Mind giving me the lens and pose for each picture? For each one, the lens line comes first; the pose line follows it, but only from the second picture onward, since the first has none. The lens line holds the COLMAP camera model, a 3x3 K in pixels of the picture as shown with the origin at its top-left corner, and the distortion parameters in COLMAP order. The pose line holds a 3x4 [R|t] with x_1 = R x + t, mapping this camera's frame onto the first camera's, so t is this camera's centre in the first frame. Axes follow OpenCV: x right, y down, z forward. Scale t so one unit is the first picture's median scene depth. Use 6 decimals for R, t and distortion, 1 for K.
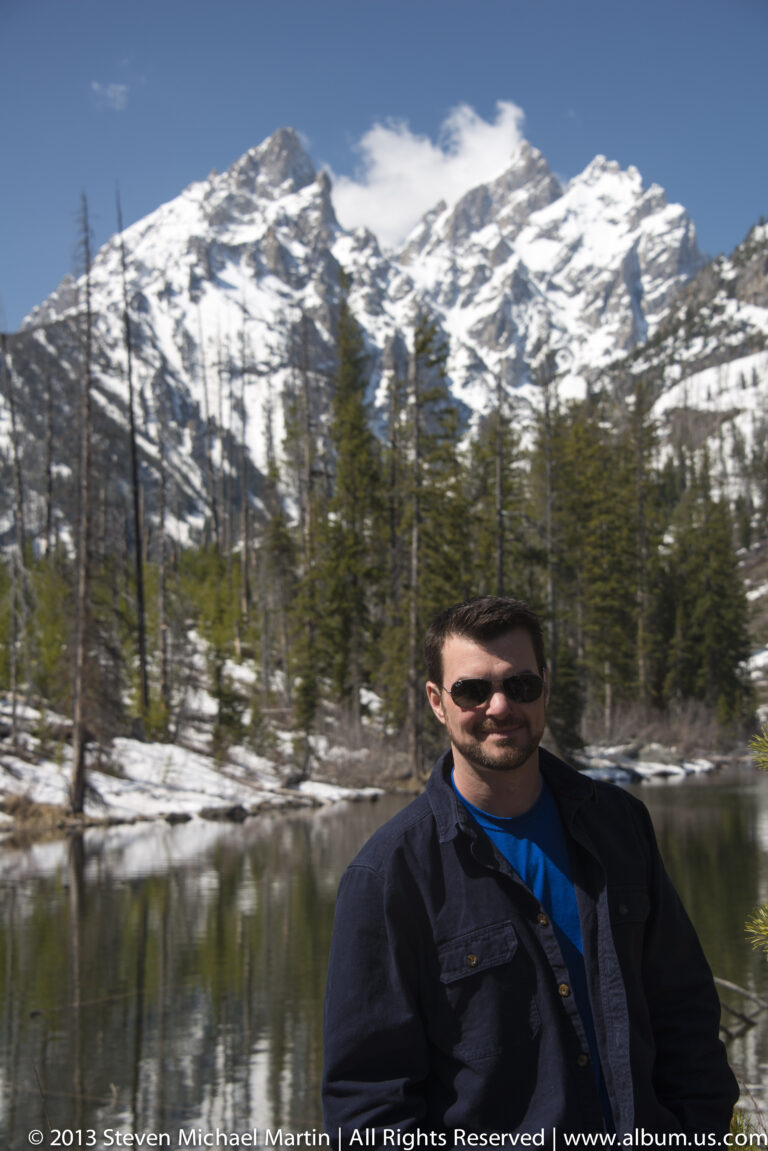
lens RADIAL K [[2240.2, 0, 384.0], [0, 2240.2, 575.5], [0, 0, 1]] dist [0.471016, 1.648954]
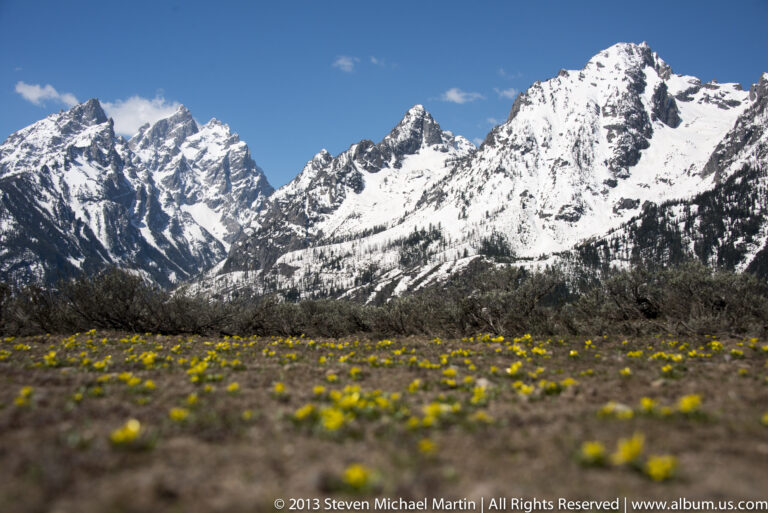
lens RADIAL K [[1028.1, 0, 396.6], [0, 1028.1, 246.9], [0, 0, 1]] dist [0.214967, 0.076864]
pose [[0.949787, 0.073211, 0.304211, -0.079016], [-0.068109, 0.997303, -0.027364, -0.022486], [-0.305394, 0.005270, 0.952212, -0.268104]]
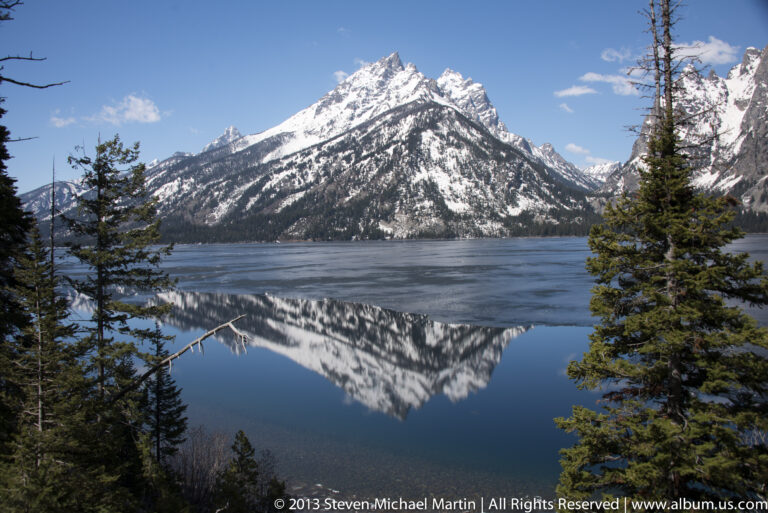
lens RADIAL K [[623.6, 0, 384.0], [0, 623.6, 256.5], [0, 0, 1]] dist [-0.139156, 0.090702]
pose [[0.952379, -0.017139, 0.304436, -0.399104], [-0.014046, 0.994893, 0.099951, 0.018248], [-0.304594, -0.099467, 0.947274, 0.130712]]
